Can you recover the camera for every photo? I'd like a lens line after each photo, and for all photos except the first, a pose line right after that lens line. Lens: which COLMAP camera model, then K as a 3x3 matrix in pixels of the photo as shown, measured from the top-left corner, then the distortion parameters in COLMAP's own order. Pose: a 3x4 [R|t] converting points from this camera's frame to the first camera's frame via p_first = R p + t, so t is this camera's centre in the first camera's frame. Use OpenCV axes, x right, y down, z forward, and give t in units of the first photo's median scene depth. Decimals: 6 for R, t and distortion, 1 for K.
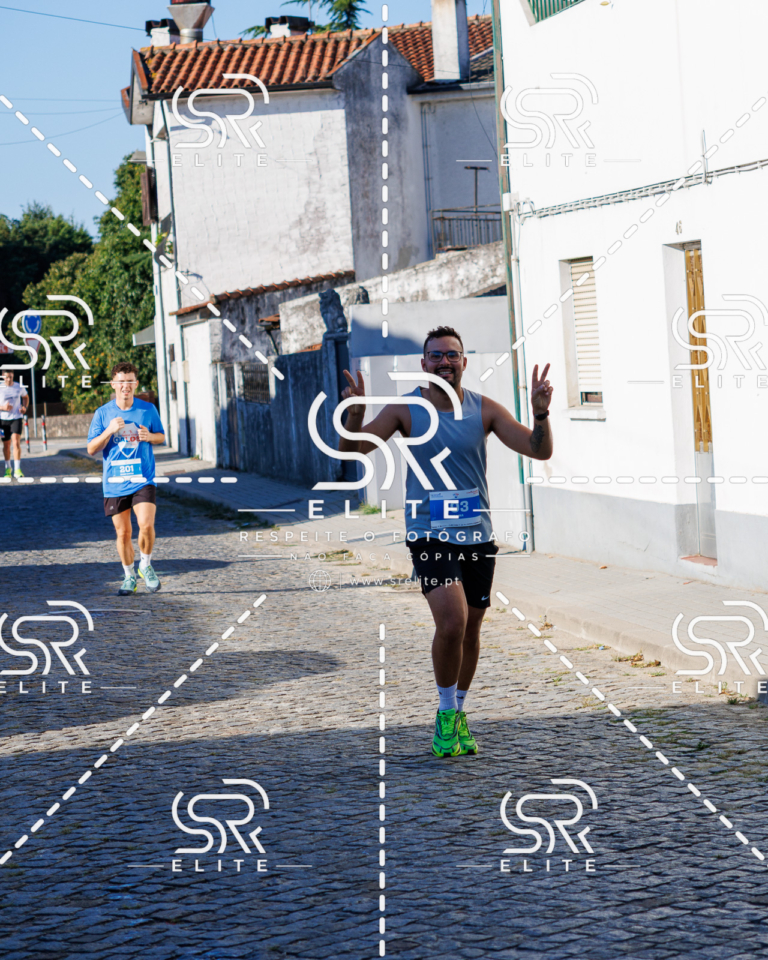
lens RADIAL K [[5091.2, 0, 600.3], [0, 5091.2, 479.6], [0, 0, 1]] dist [0.014191, 1.956659]
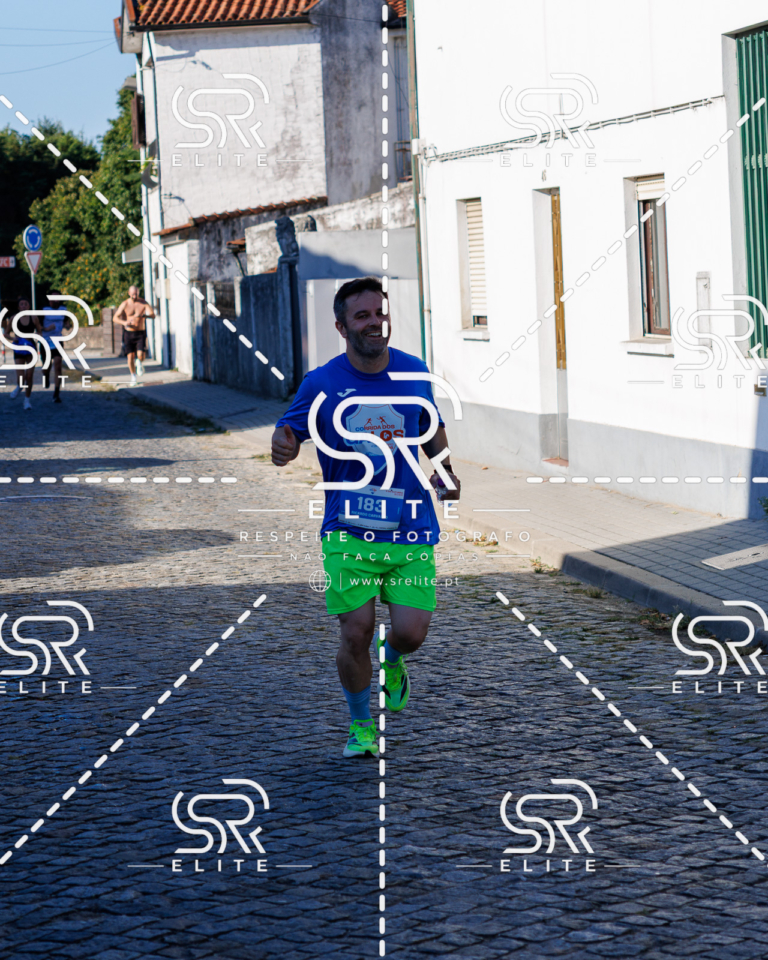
lens RADIAL K [[5002.4, 0, 298.6], [0, 5002.4, 587.4], [0, 0, 1]] dist [0.037419, 12.259924]
pose [[0.998074, 0.021119, -0.058335, 0.028634], [-0.018901, 0.999087, 0.038316, 0.001817], [0.059091, -0.037140, 0.997561, -0.152906]]
